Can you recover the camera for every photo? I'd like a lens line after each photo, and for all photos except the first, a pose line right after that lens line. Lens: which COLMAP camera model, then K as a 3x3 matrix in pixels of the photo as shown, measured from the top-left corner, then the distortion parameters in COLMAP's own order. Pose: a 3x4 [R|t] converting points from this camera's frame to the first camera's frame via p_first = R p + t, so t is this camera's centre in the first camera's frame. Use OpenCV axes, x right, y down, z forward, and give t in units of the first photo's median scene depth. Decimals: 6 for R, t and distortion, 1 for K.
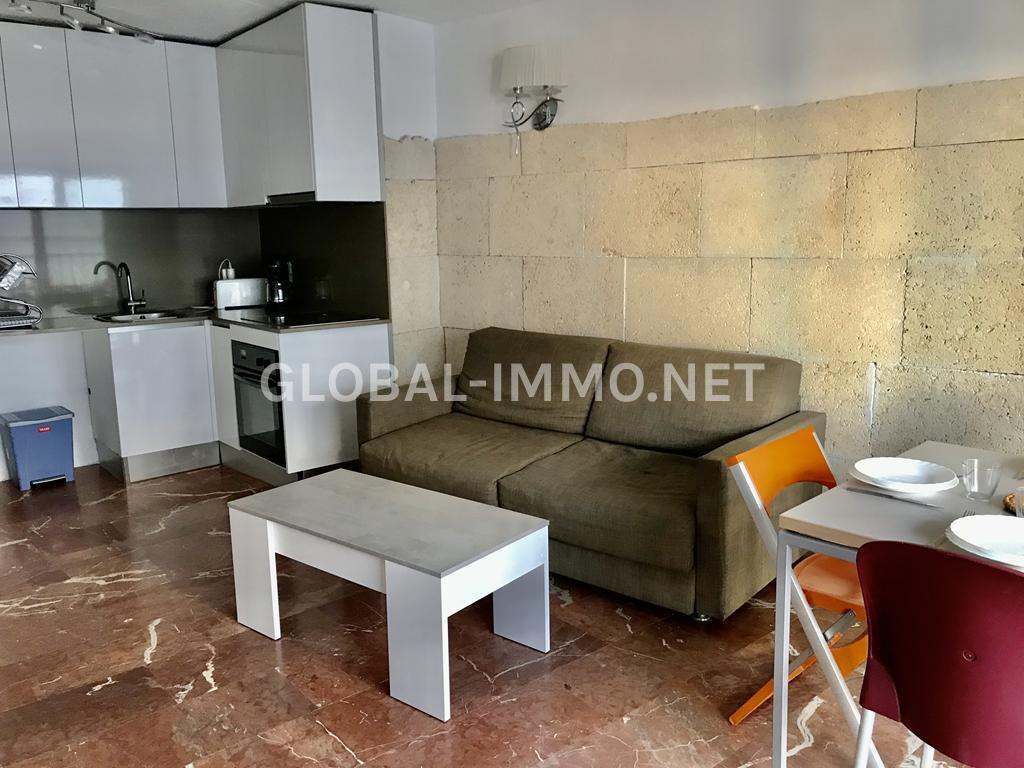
lens RADIAL K [[836.4, 0, 507.3], [0, 836.4, 377.6], [0, 0, 1]] dist [0.003370, 0.014539]
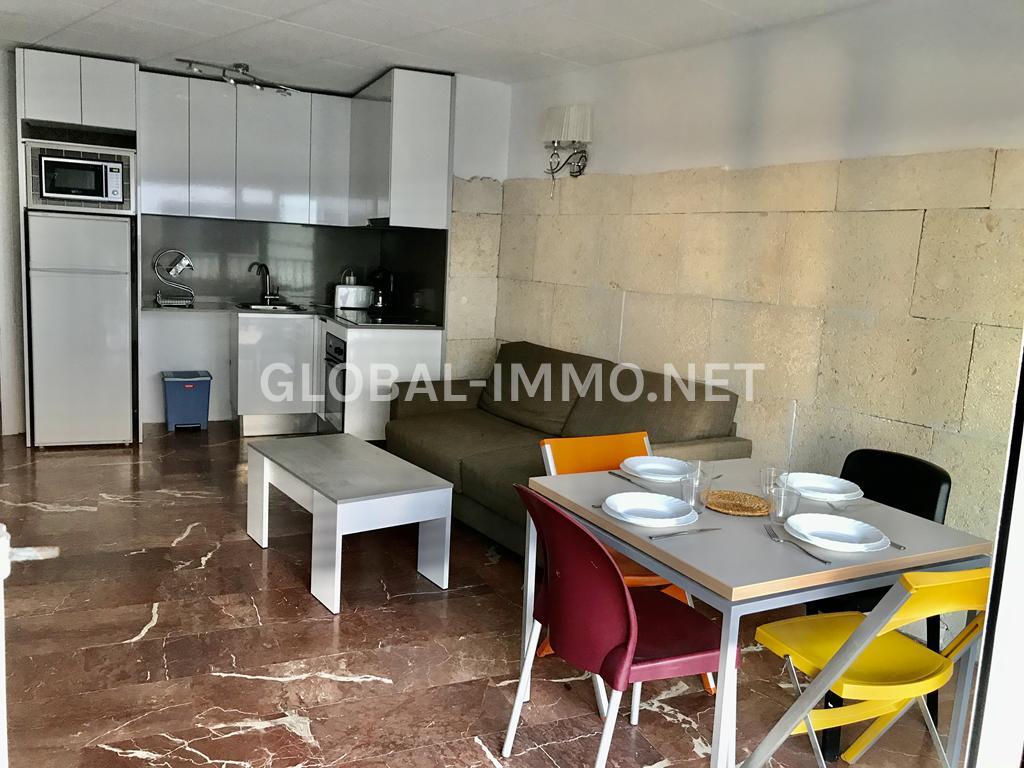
lens RADIAL K [[836.4, 0, 516.2], [0, 836.4, 382.4], [0, 0, 1]] dist [0.003370, 0.014539]
pose [[0.959732, 0.111904, -0.257667, 0.297998], [-0.120005, 0.992646, -0.015880, 0.017258], [0.253995, 0.046162, 0.966103, -0.139345]]
